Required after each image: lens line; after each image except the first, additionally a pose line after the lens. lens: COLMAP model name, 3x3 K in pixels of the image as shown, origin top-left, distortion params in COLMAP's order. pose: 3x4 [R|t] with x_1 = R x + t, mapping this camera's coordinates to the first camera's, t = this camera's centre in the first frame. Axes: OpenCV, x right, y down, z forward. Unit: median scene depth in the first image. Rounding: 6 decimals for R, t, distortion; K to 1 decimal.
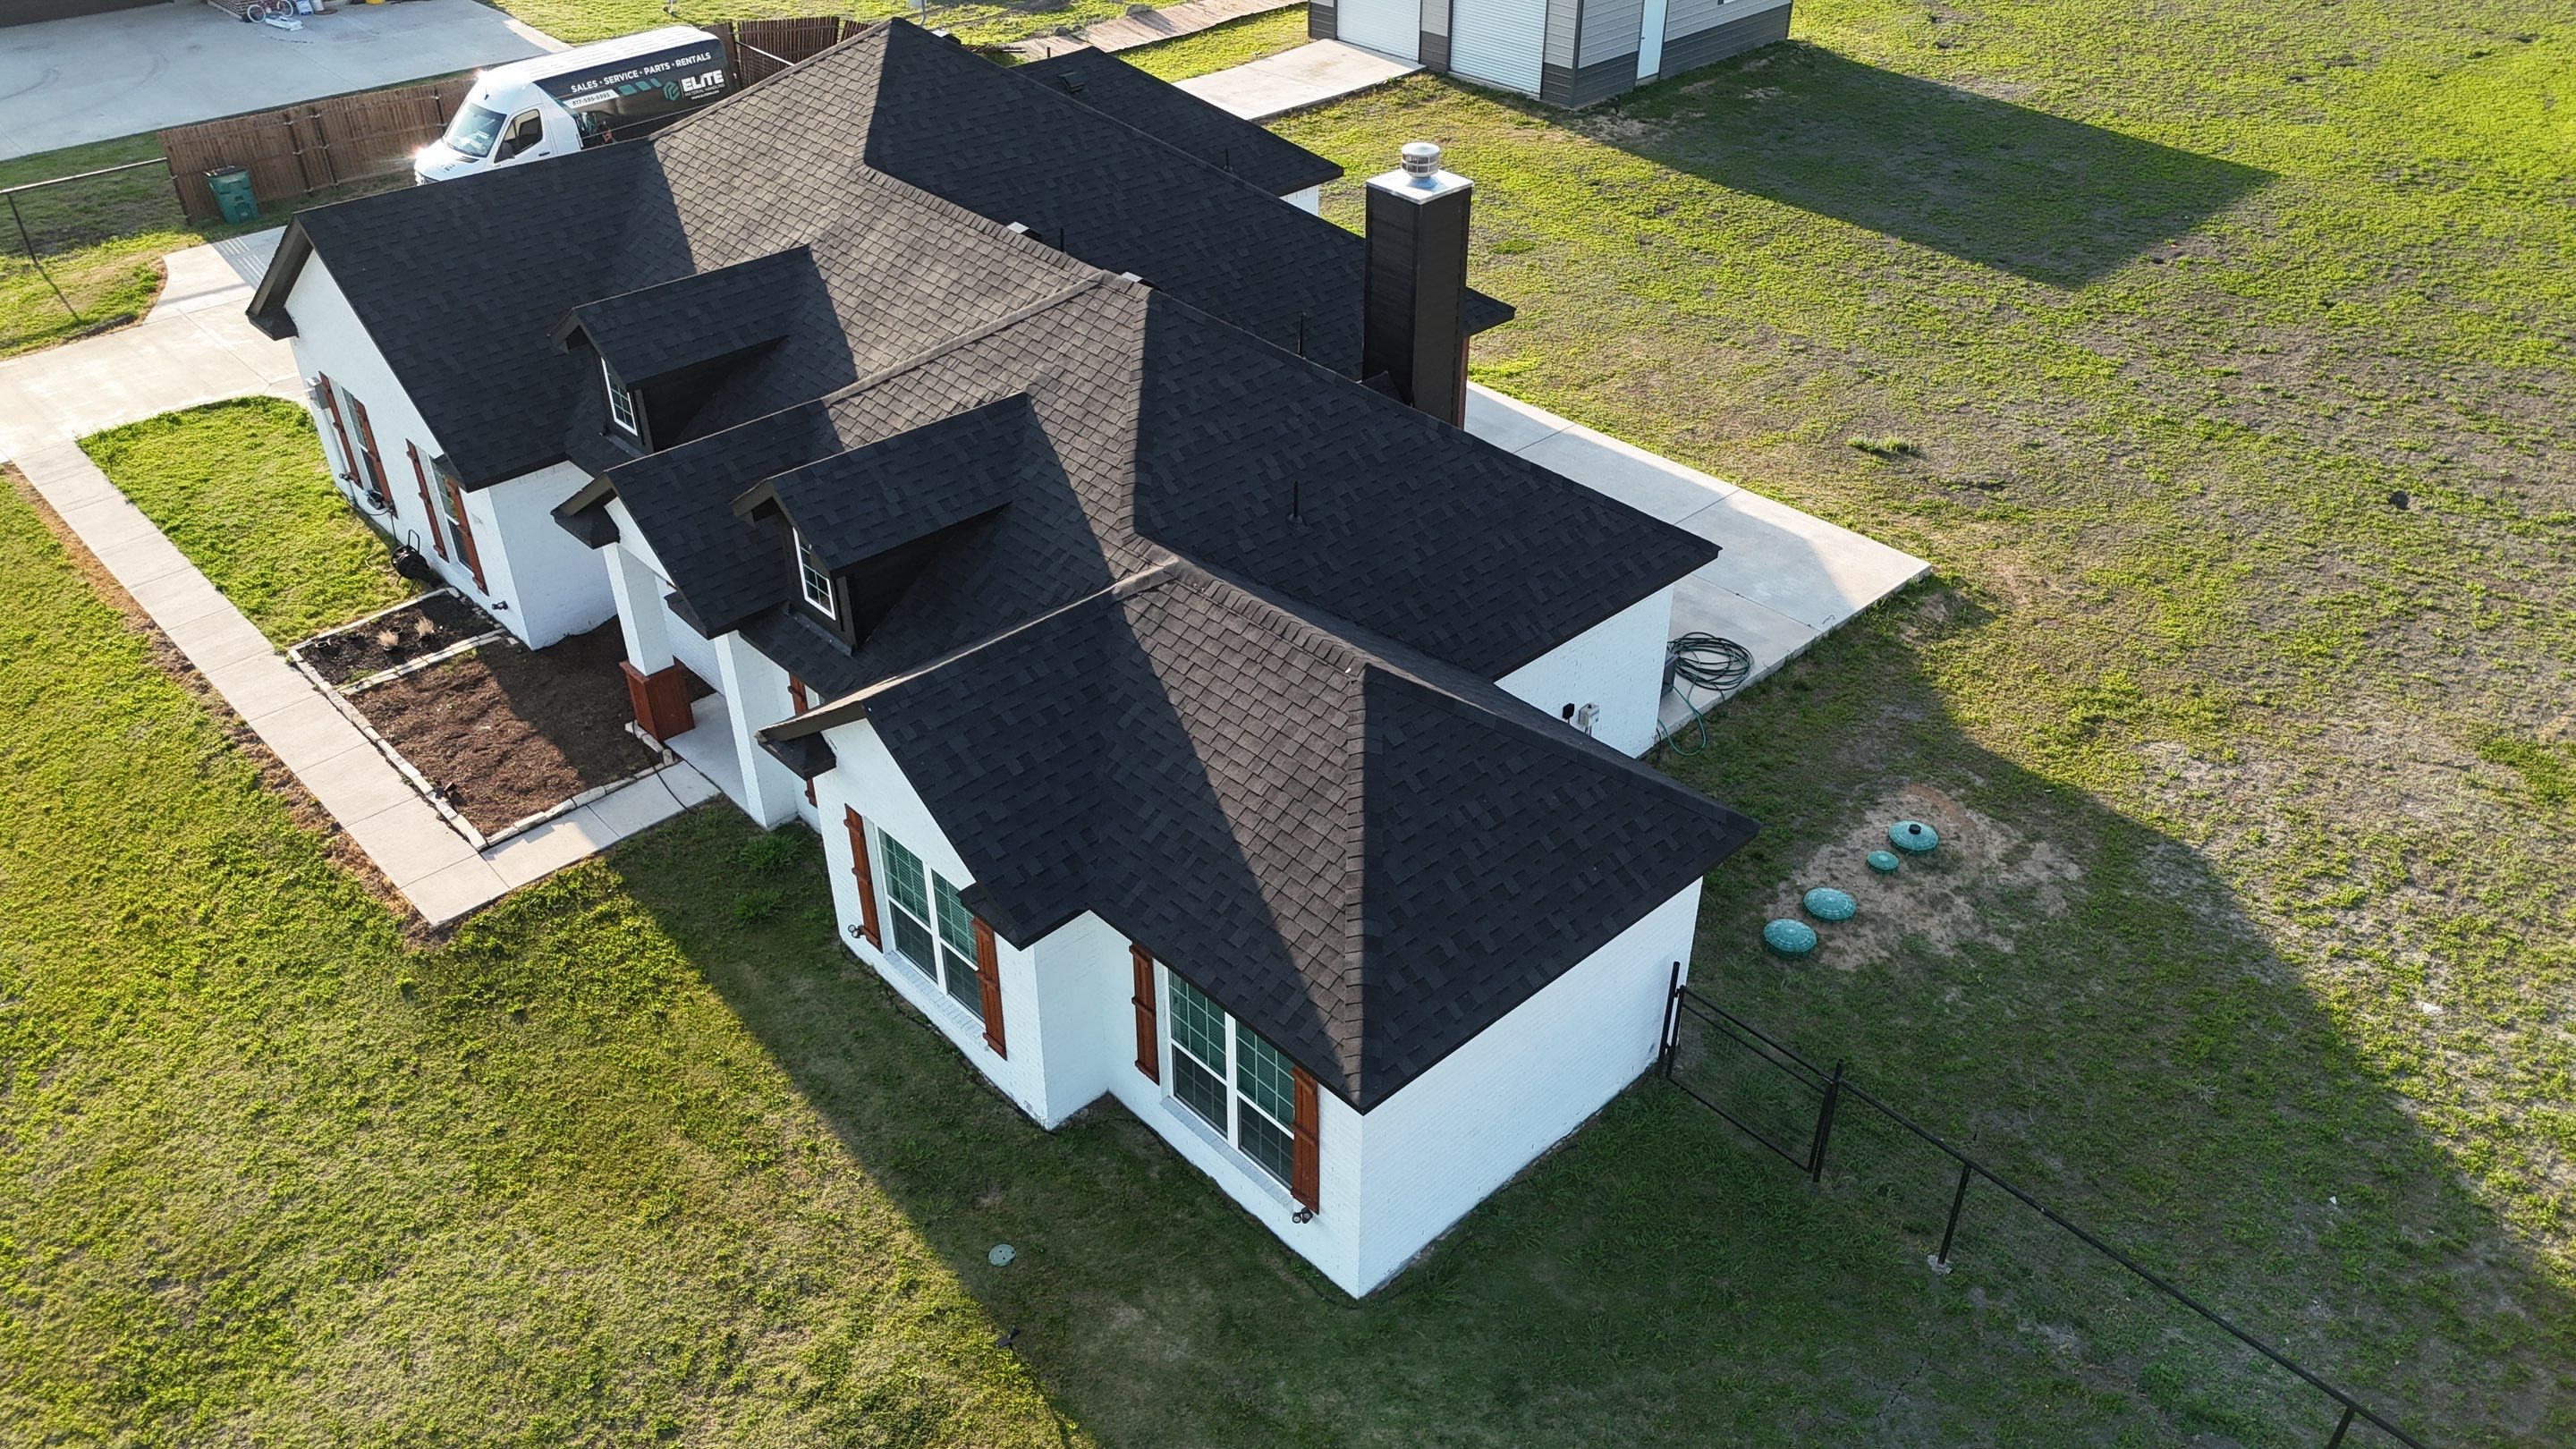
lens RADIAL K [[1940.5, 0, 1288.0], [0, 1940.5, 724.5], [0, 0, 1]] dist [0.041521, 0.001431]
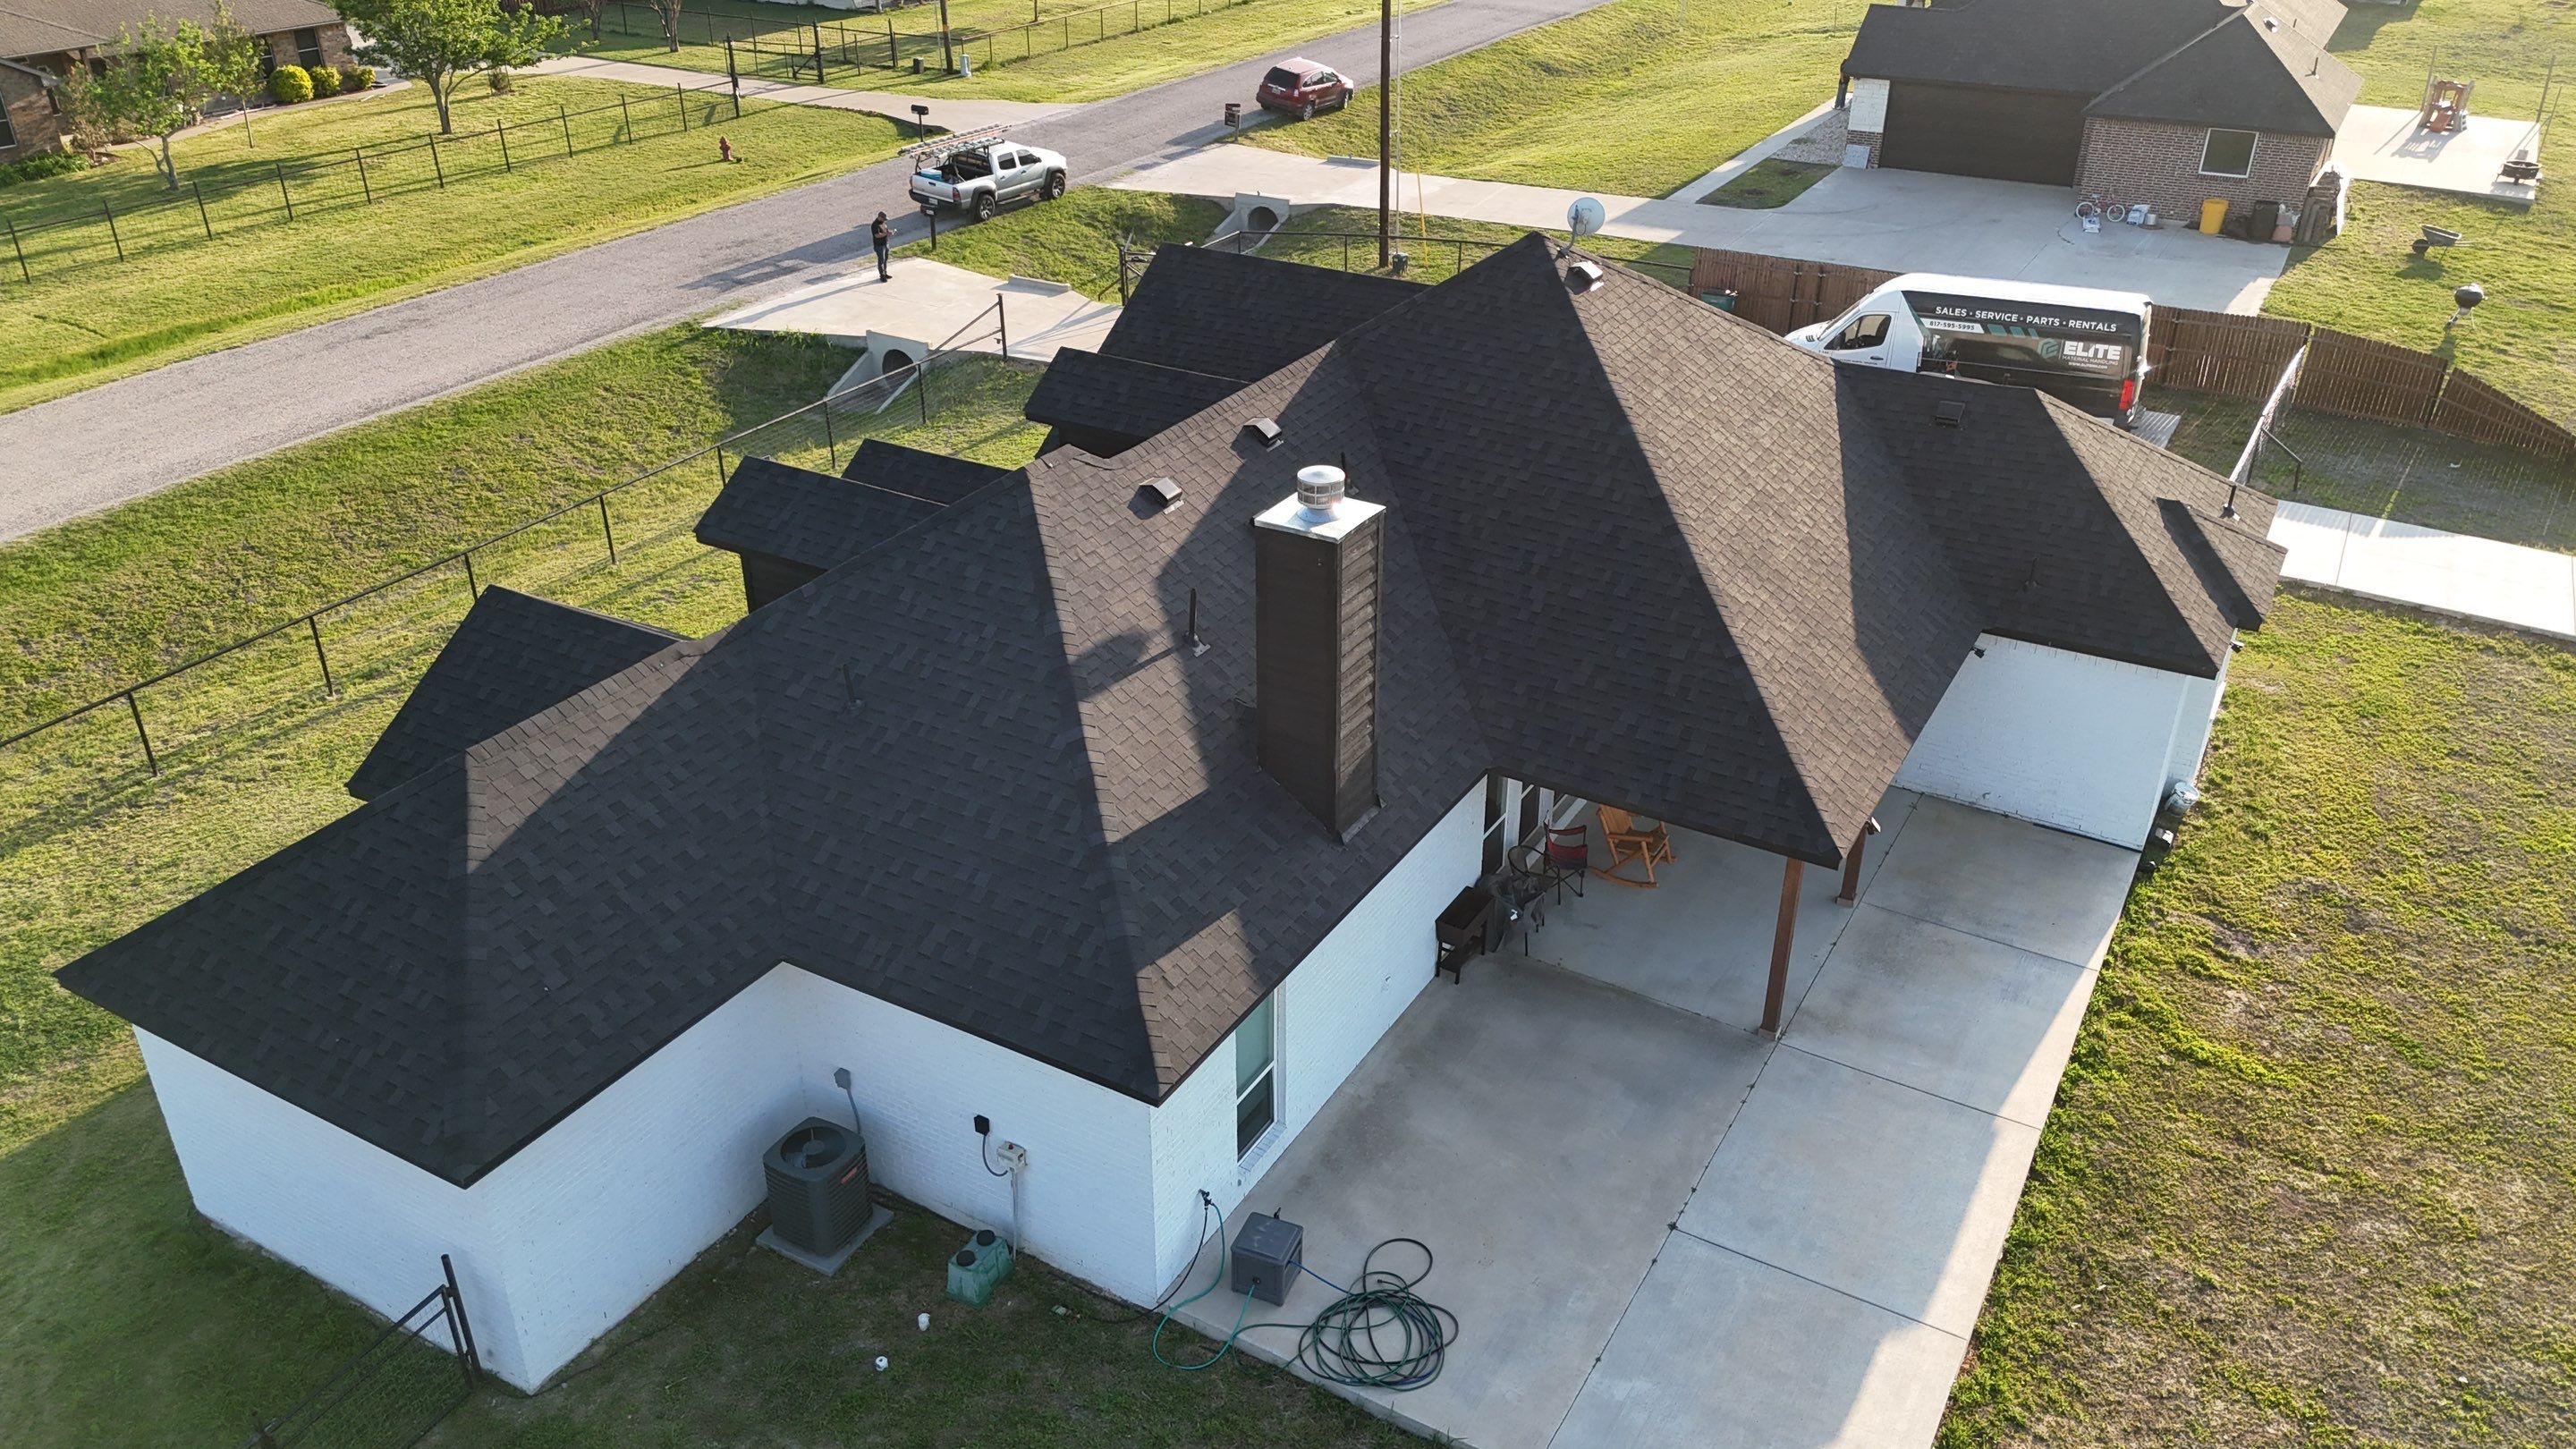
lens RADIAL K [[1940.5, 0, 1288.0], [0, 1940.5, 724.5], [0, 0, 1]] dist [0.041521, 0.001431]
pose [[0.284573, 0.451205, -0.845832, 0.684423], [-0.536982, 0.805929, 0.249256, -0.352984], [0.794146, 0.383265, 0.471635, 0.580448]]
